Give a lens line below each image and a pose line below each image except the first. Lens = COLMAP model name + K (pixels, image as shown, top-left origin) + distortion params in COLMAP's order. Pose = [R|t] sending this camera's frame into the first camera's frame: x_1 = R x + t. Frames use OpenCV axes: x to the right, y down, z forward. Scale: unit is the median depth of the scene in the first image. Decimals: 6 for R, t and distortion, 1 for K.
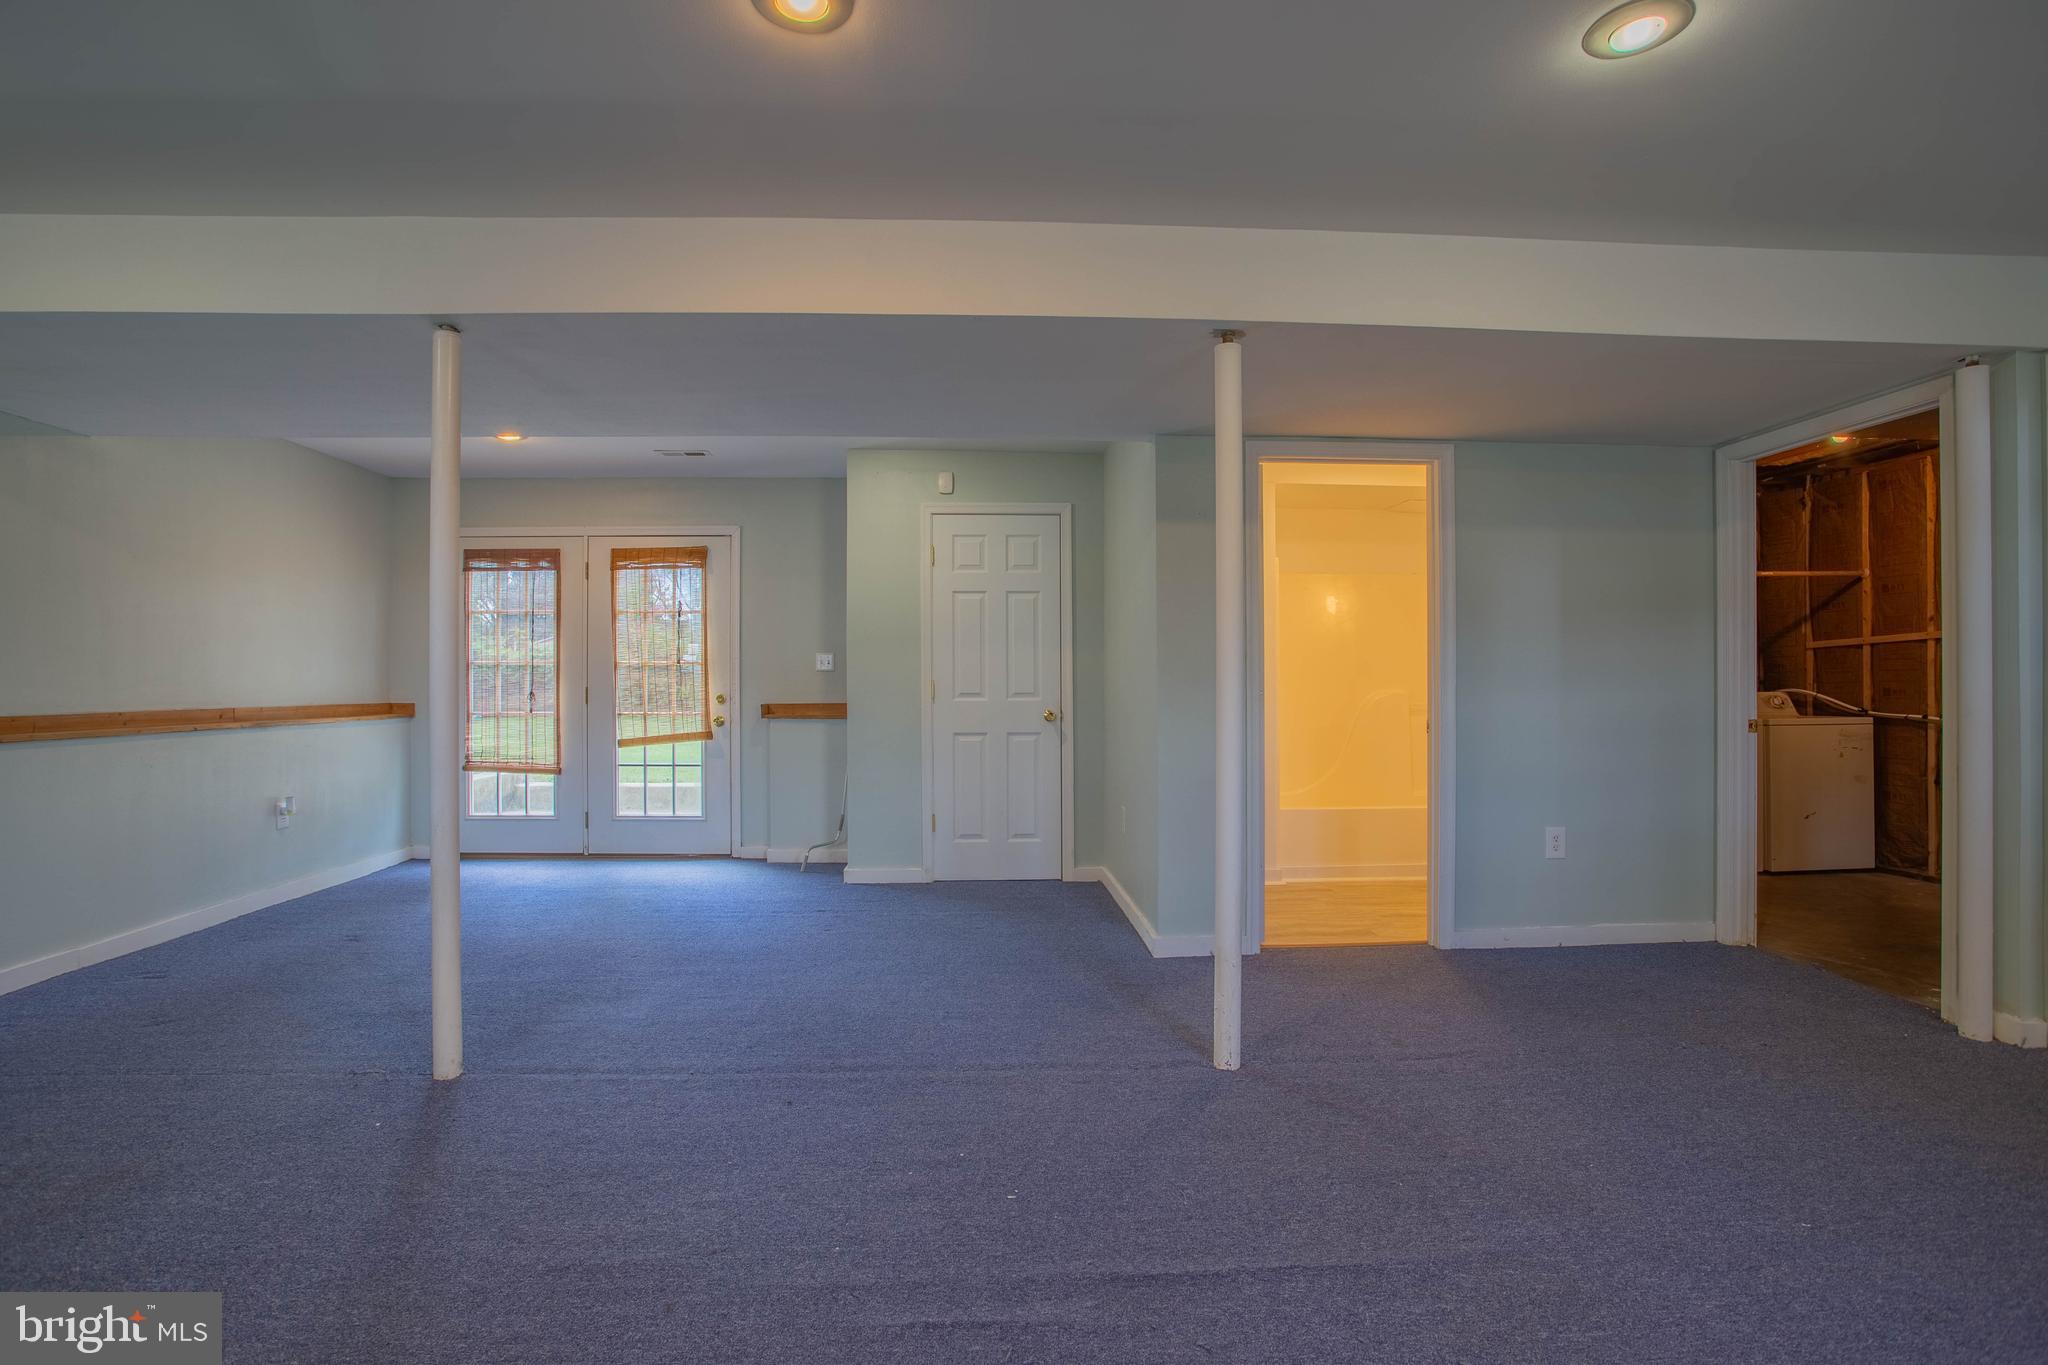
lens RADIAL K [[1006.7, 0, 1022.9], [0, 1006.7, 680.6], [0, 0, 1]] dist [-0.071296, 0.034056]
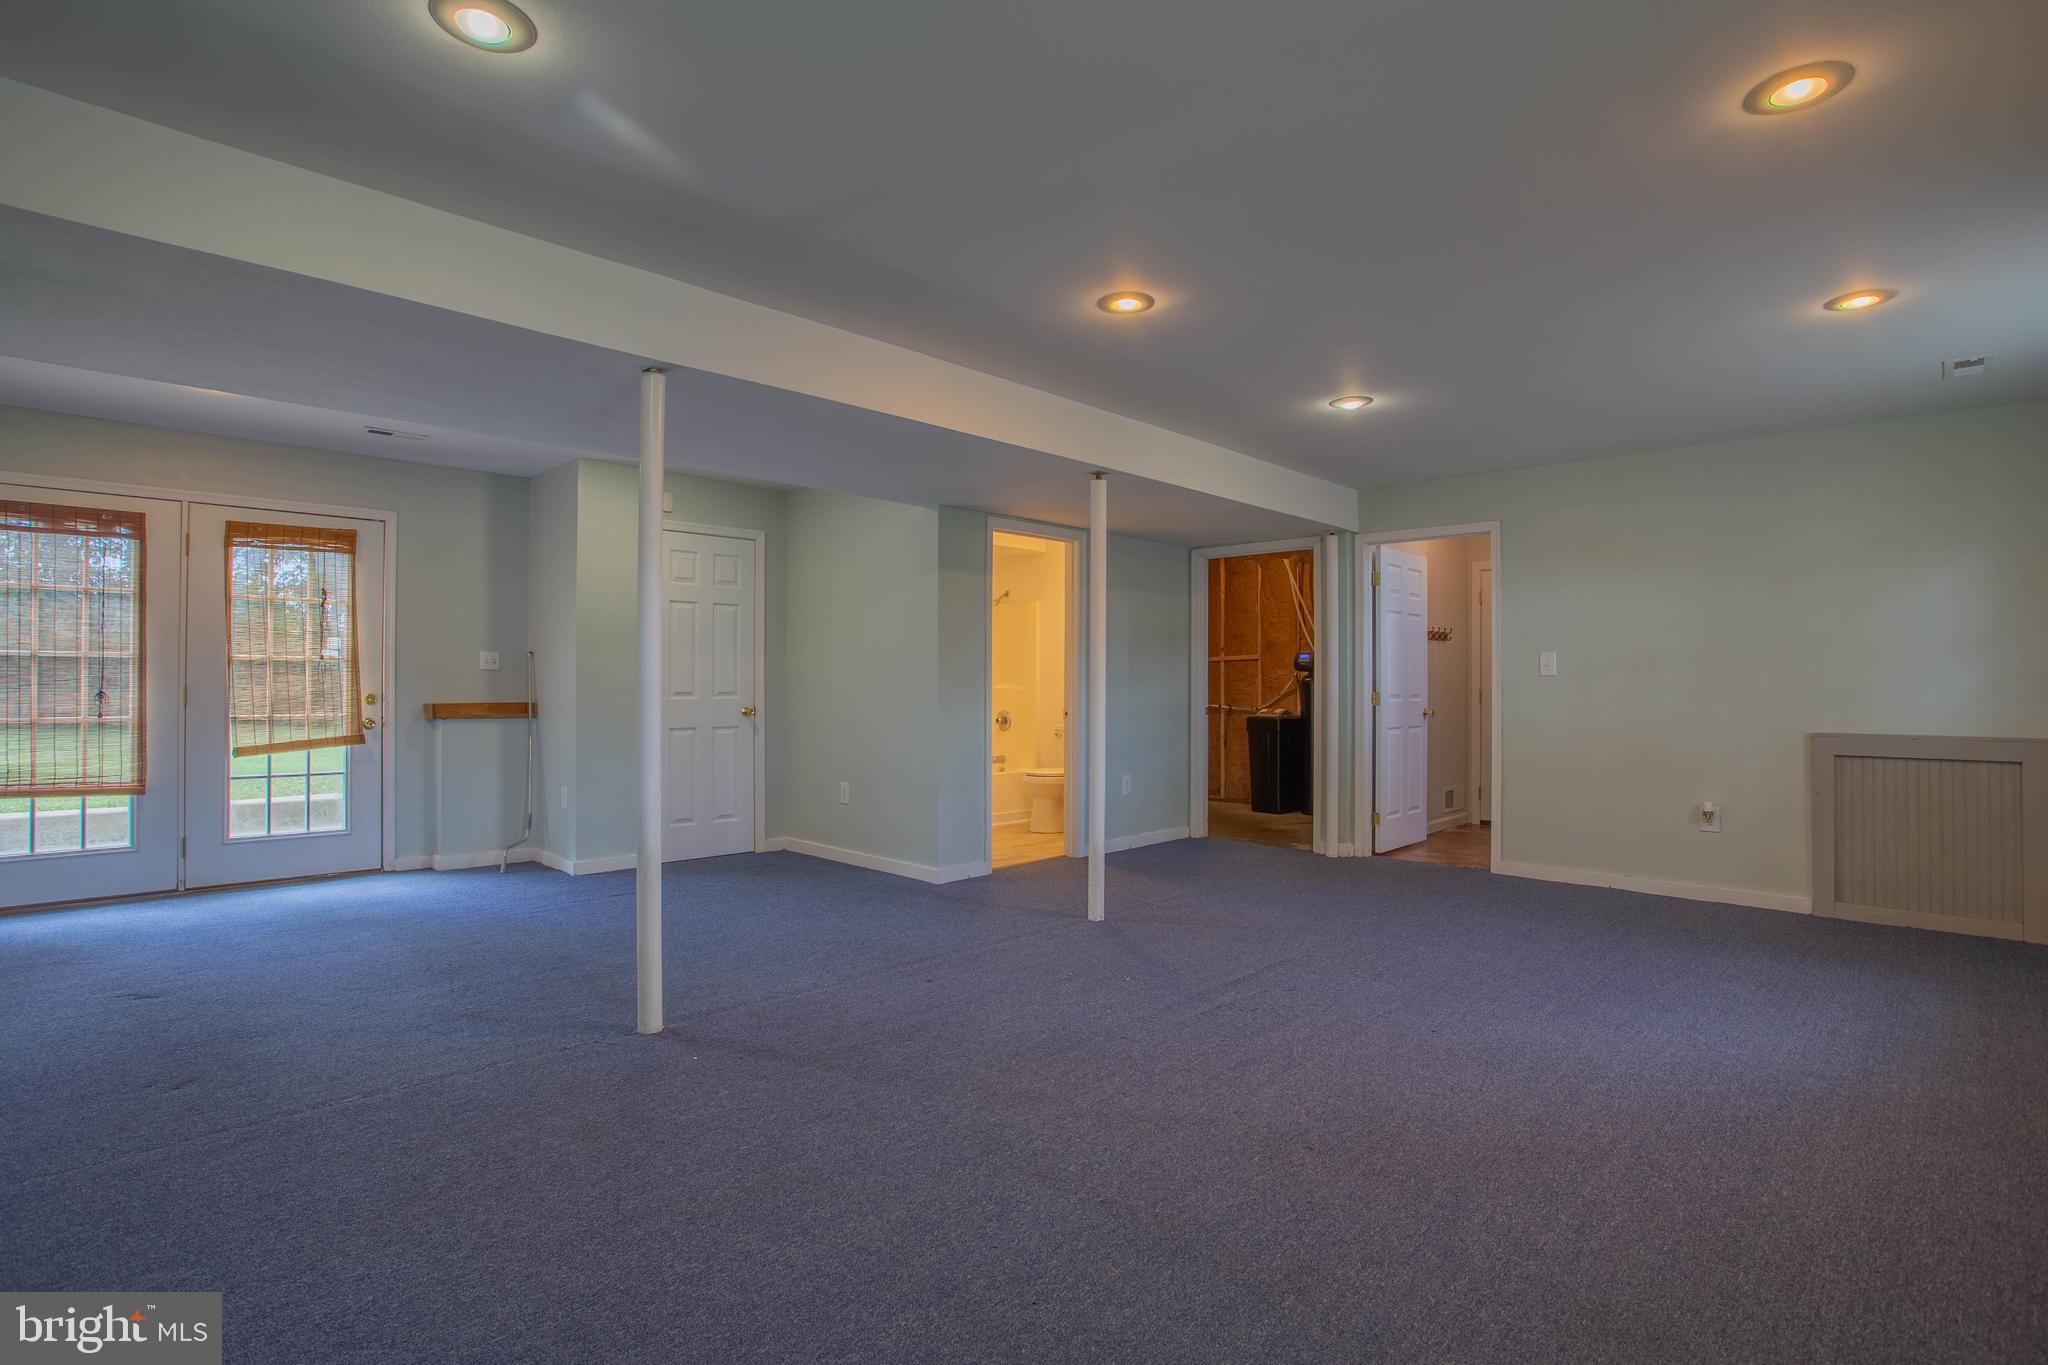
lens RADIAL K [[1006.7, 0, 1022.9], [0, 1006.7, 680.6], [0, 0, 1]] dist [-0.071296, 0.034056]
pose [[0.729520, 0.006543, 0.683928, -0.487720], [-0.007297, 0.999972, -0.001782, -0.001245], [-0.683921, -0.003691, 0.729547, -0.059143]]
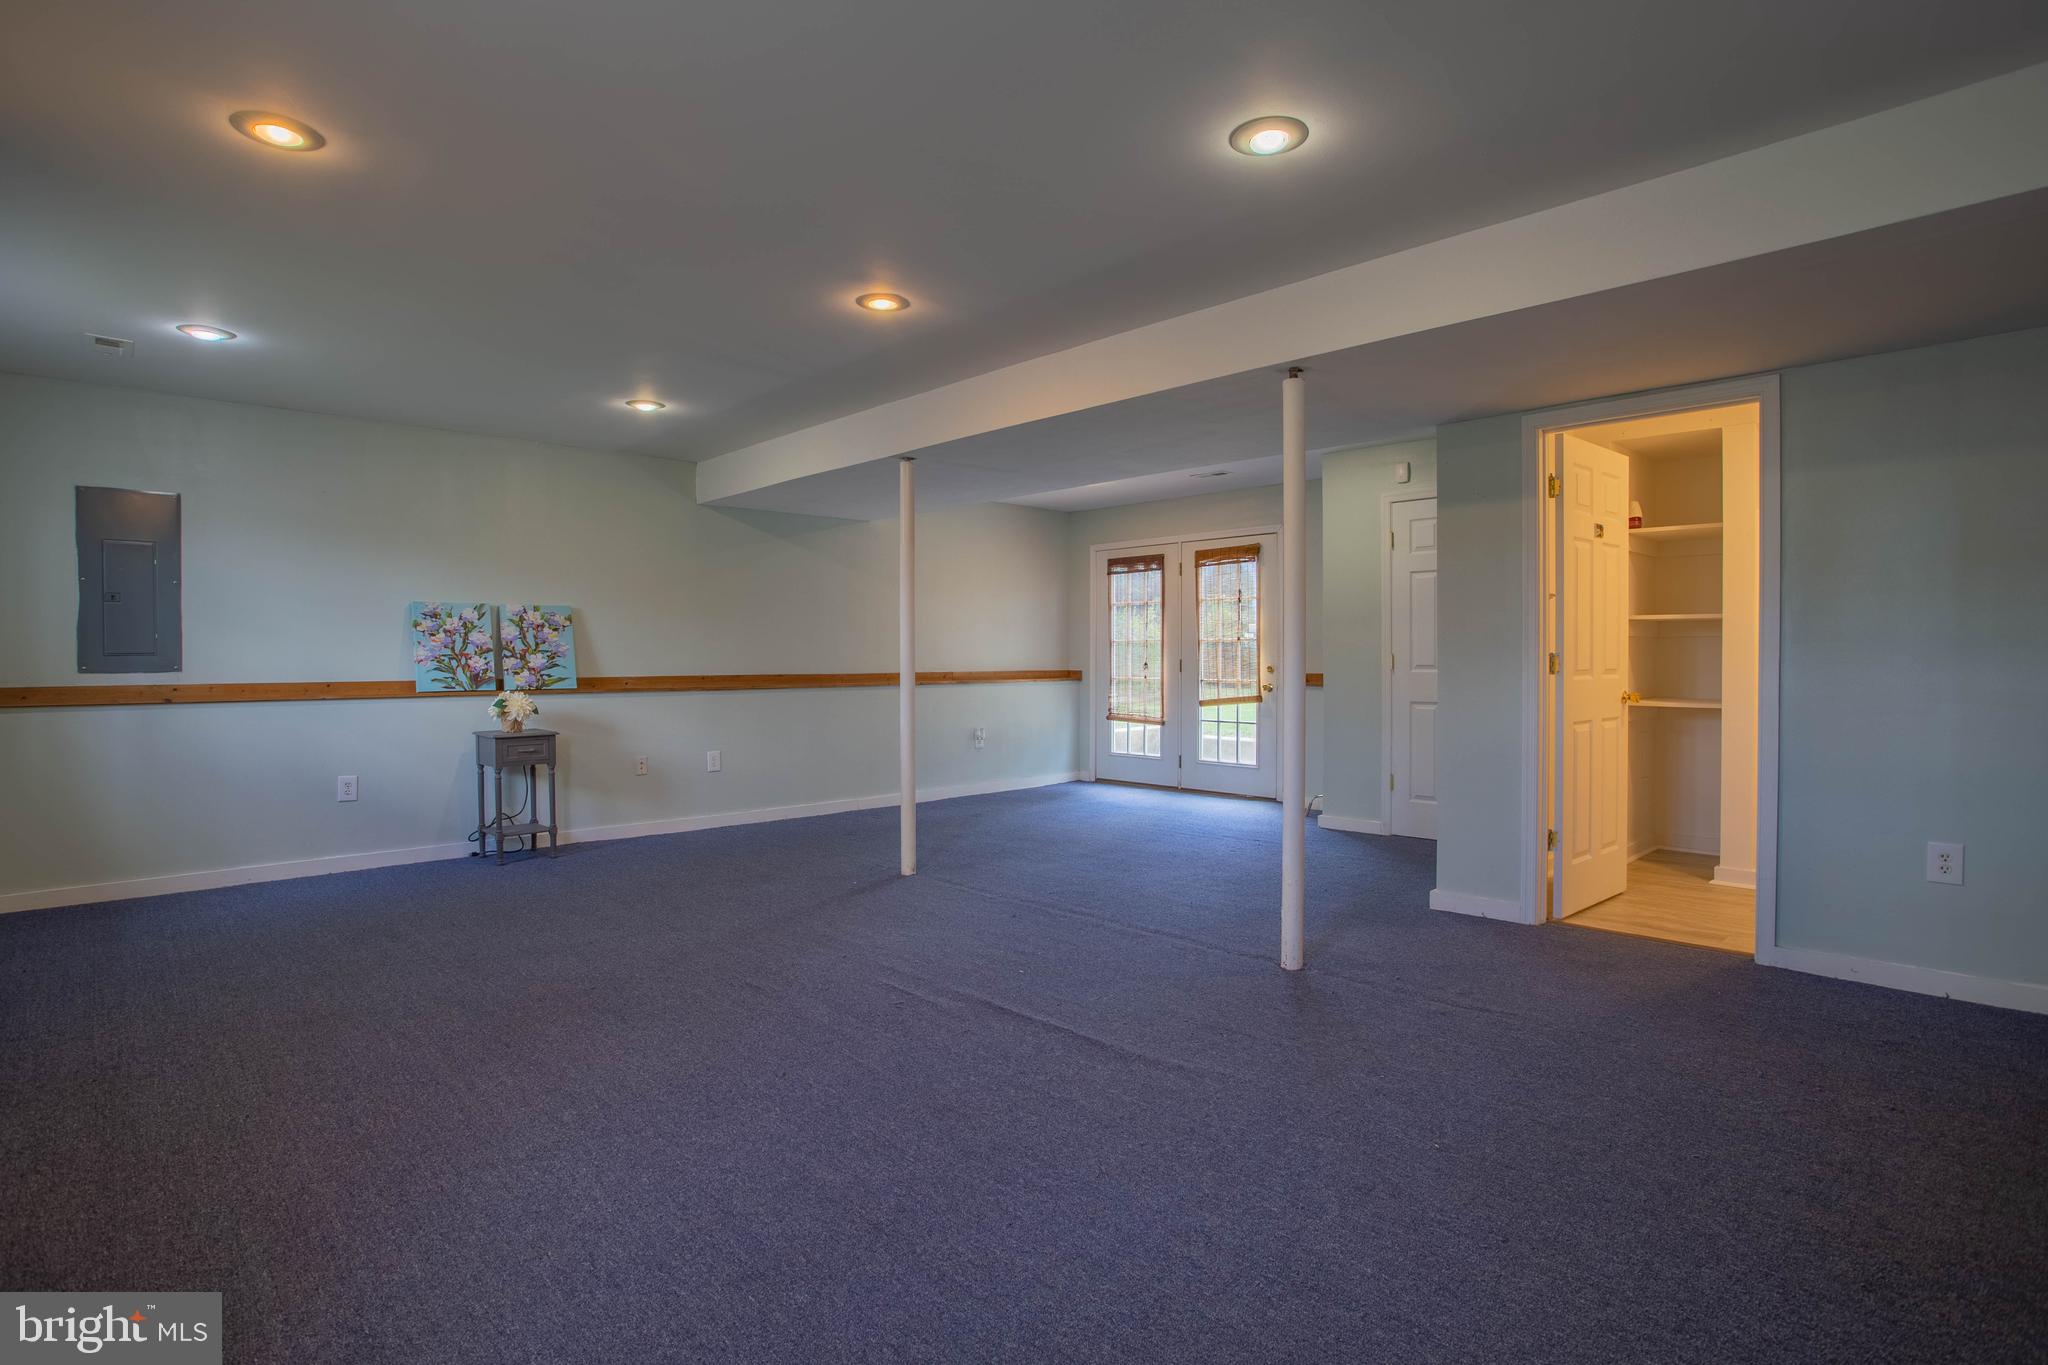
lens RADIAL K [[1034.2, 0, 1020.4], [0, 1034.2, 675.5], [0, 0, 1]] dist [-0.066358, 0.028264]
pose [[0.652366, 0.012676, -0.757798, 0.448349], [0.004386, 0.999780, 0.020499, -0.000807], [0.757892, -0.016697, 0.652167, -0.036229]]
